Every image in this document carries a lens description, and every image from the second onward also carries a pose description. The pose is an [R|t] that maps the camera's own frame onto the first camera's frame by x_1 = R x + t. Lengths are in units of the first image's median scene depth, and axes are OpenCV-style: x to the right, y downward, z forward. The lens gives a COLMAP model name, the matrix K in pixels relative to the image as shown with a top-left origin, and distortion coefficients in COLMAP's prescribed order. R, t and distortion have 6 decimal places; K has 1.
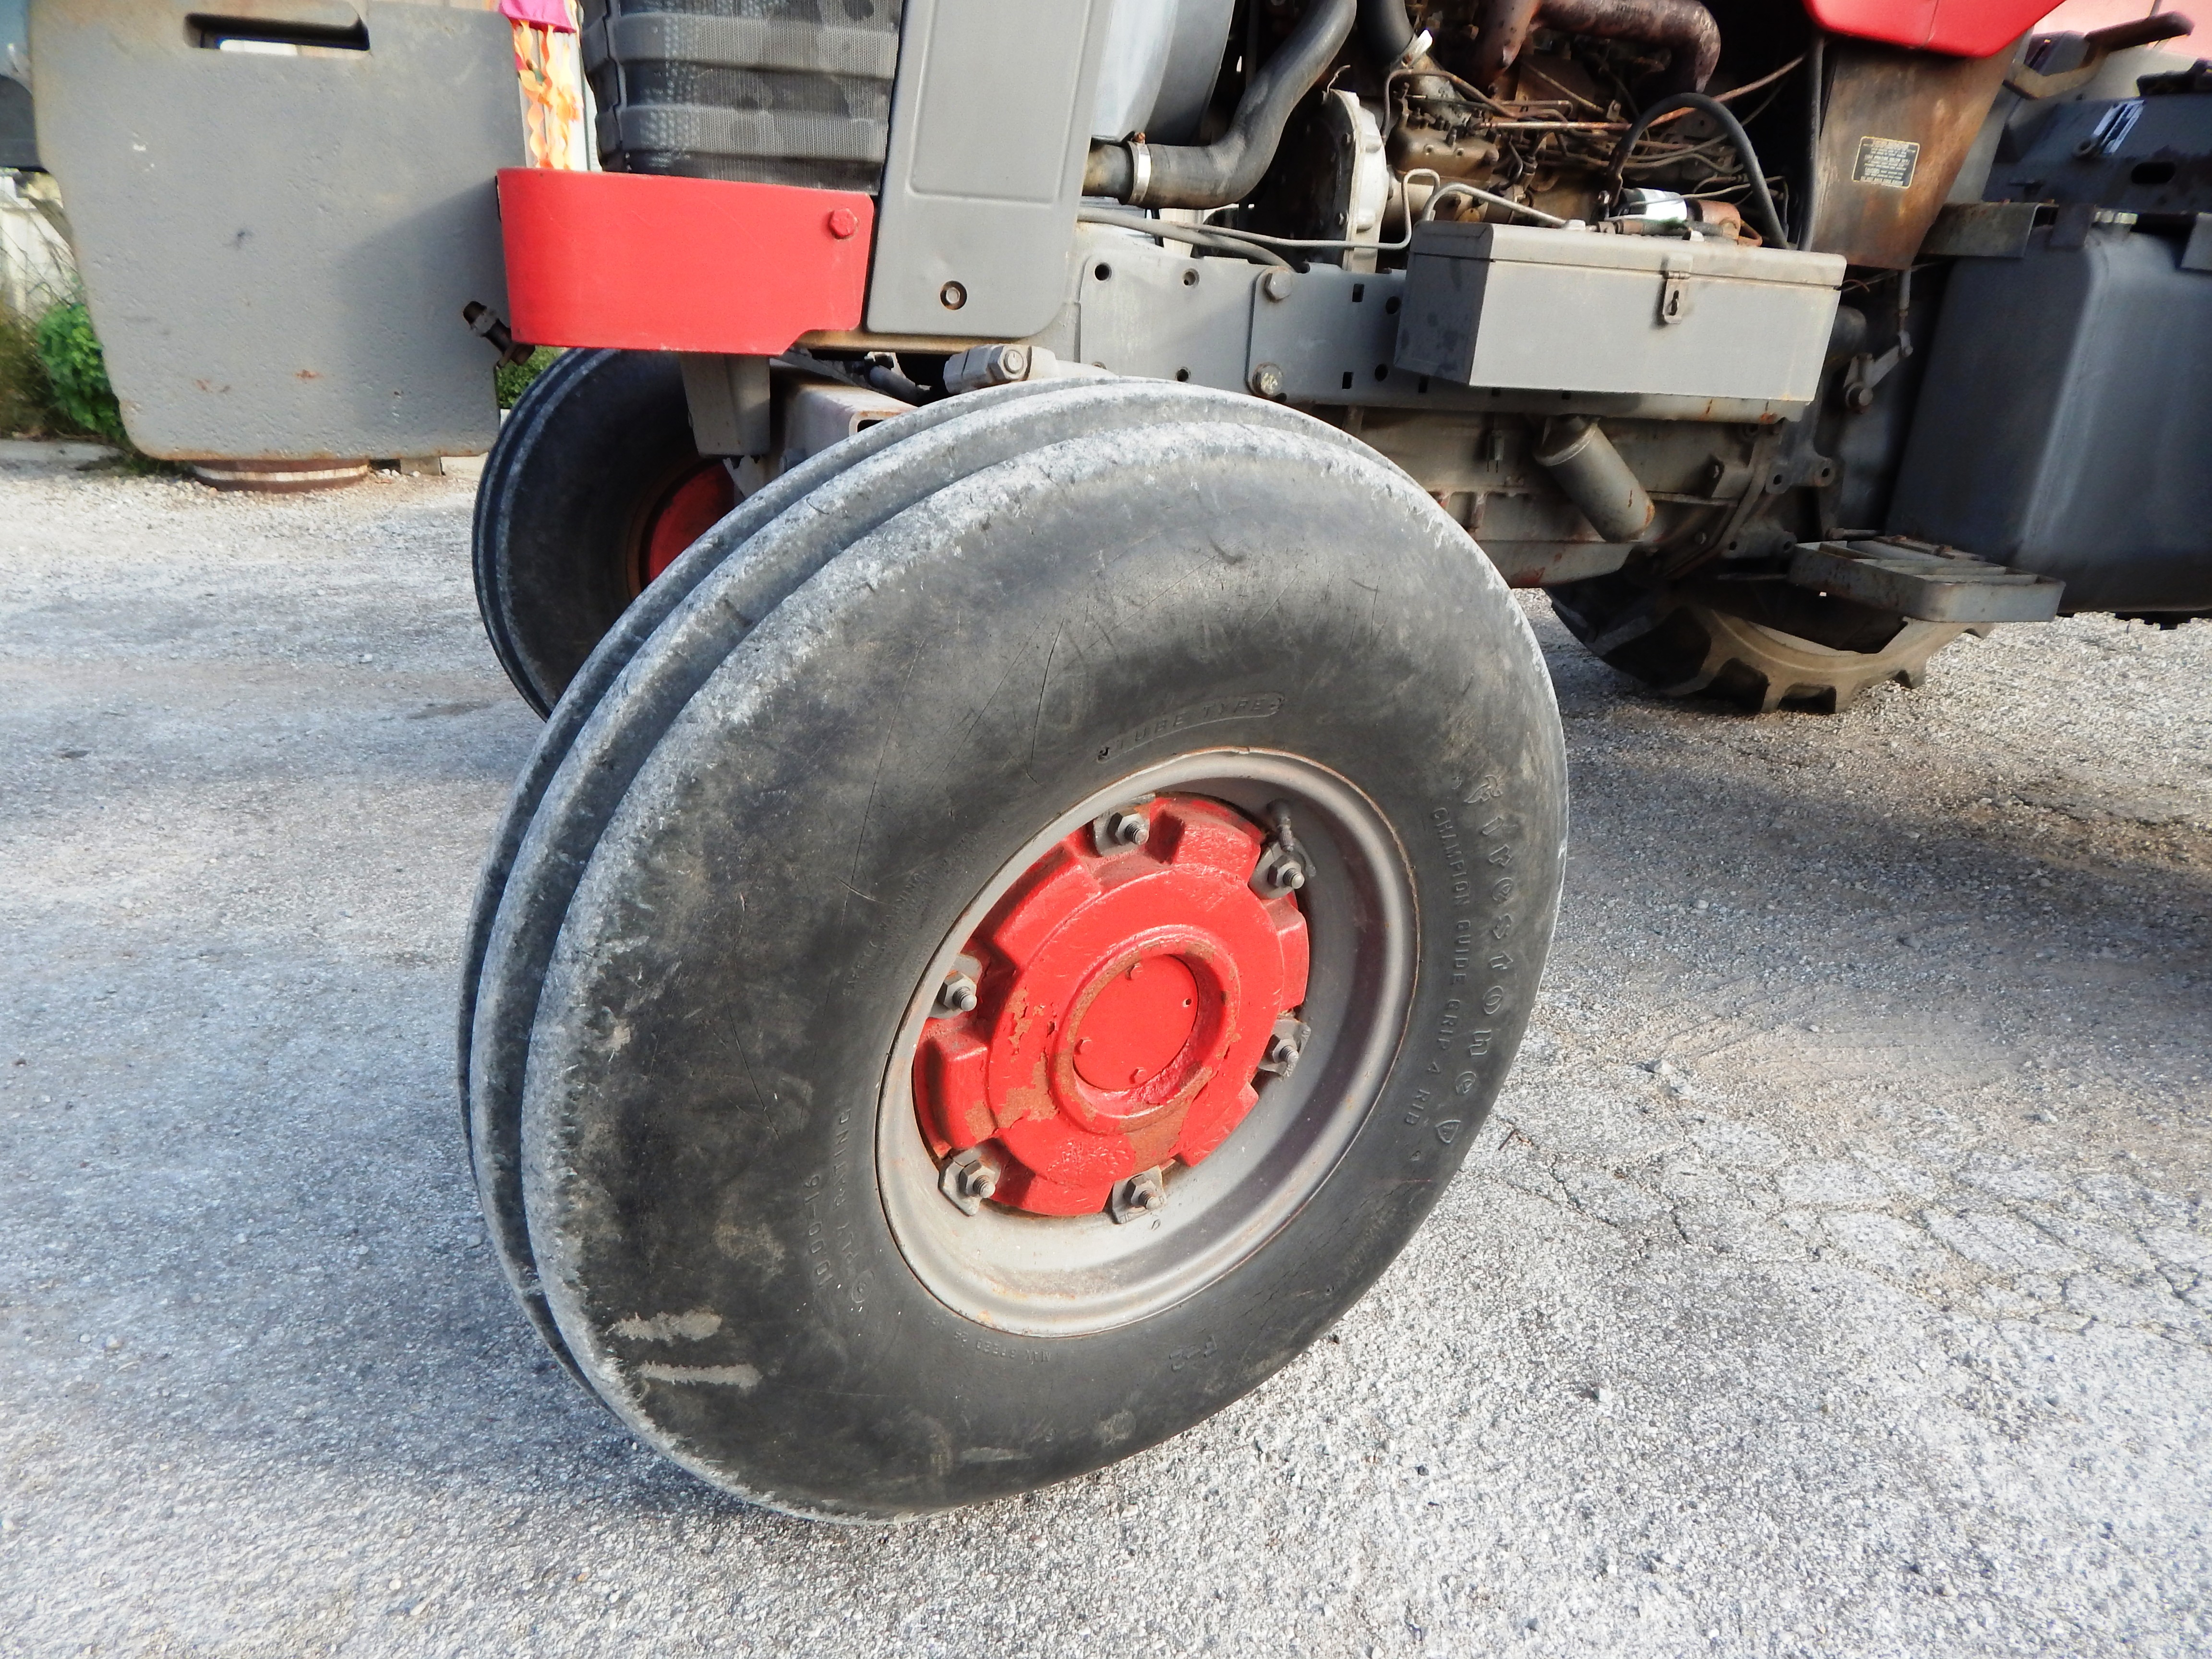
lens RADIAL K [[1469.4, 0, 1106.0], [0, 1469.4, 829.5], [0, 0, 1]] dist [-0.001473, -0.001441]
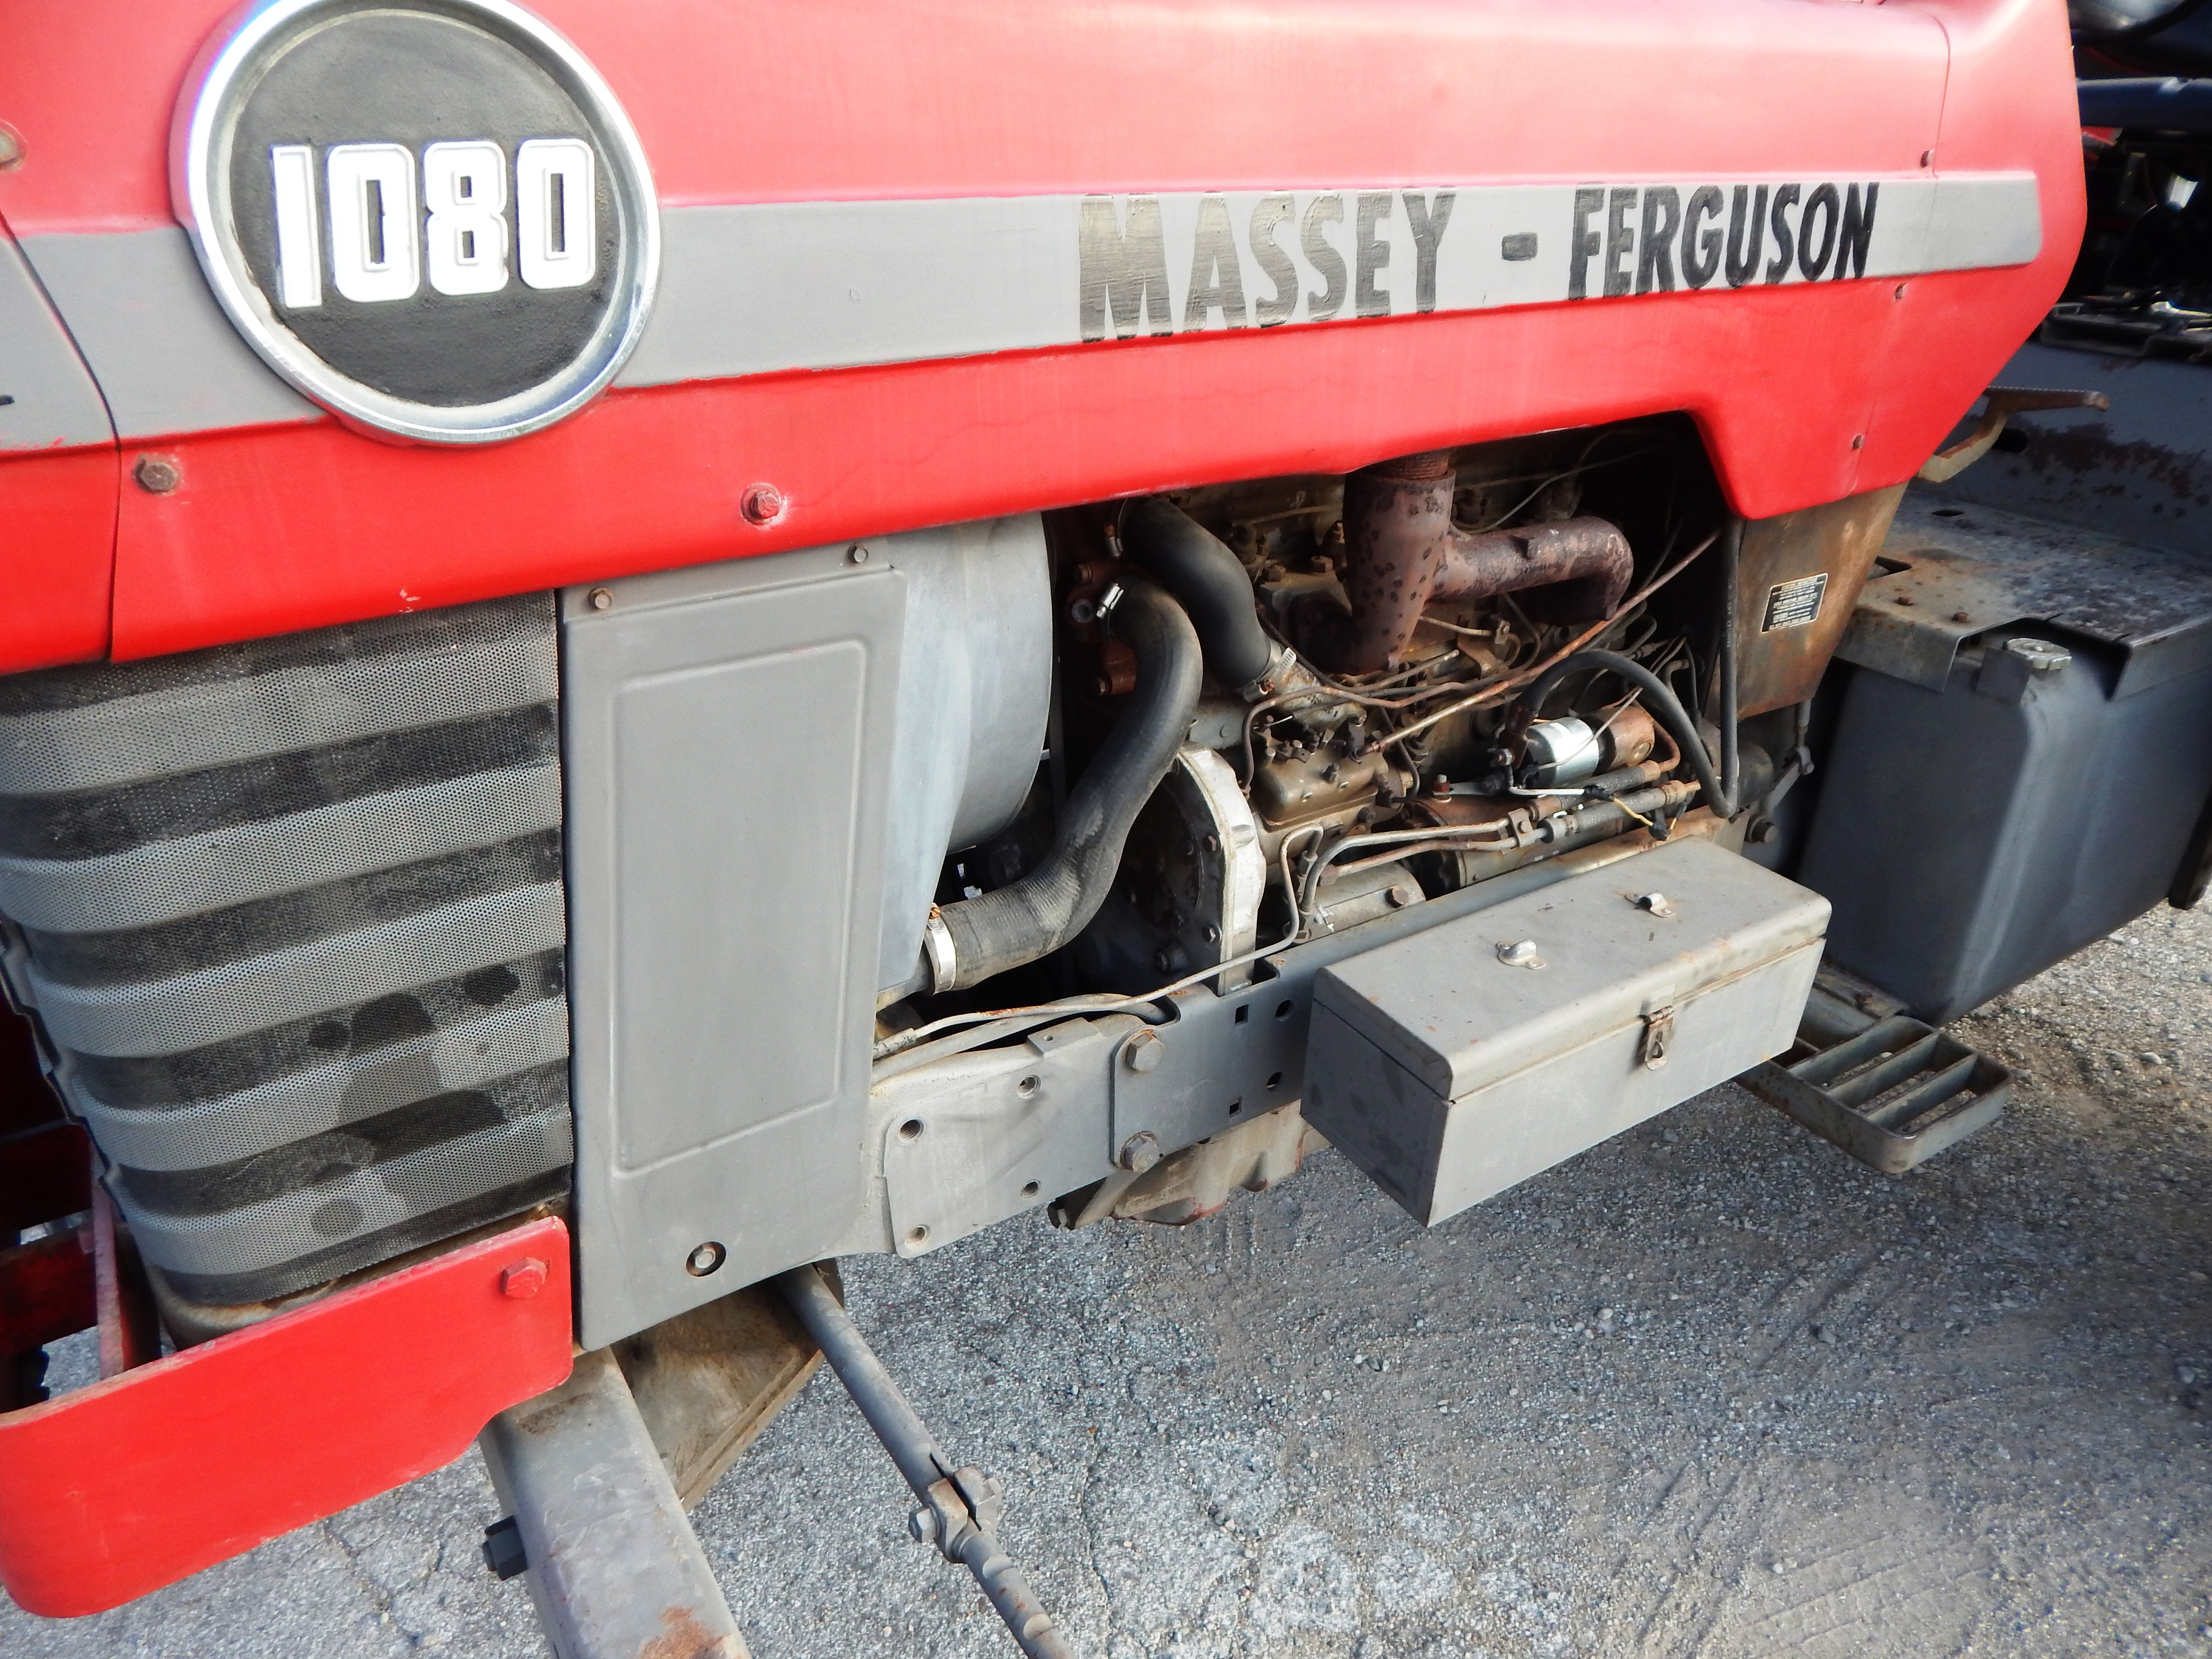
lens RADIAL K [[1434.3, 0, 1107.2], [0, 1434.3, 842.2], [0, 0, 1]] dist [0.011611, -0.009647]
pose [[0.975637, -0.144726, 0.164882, -0.004457], [0.124099, 0.983818, 0.129236, -0.569306], [-0.180918, -0.105626, 0.977810, 0.309331]]
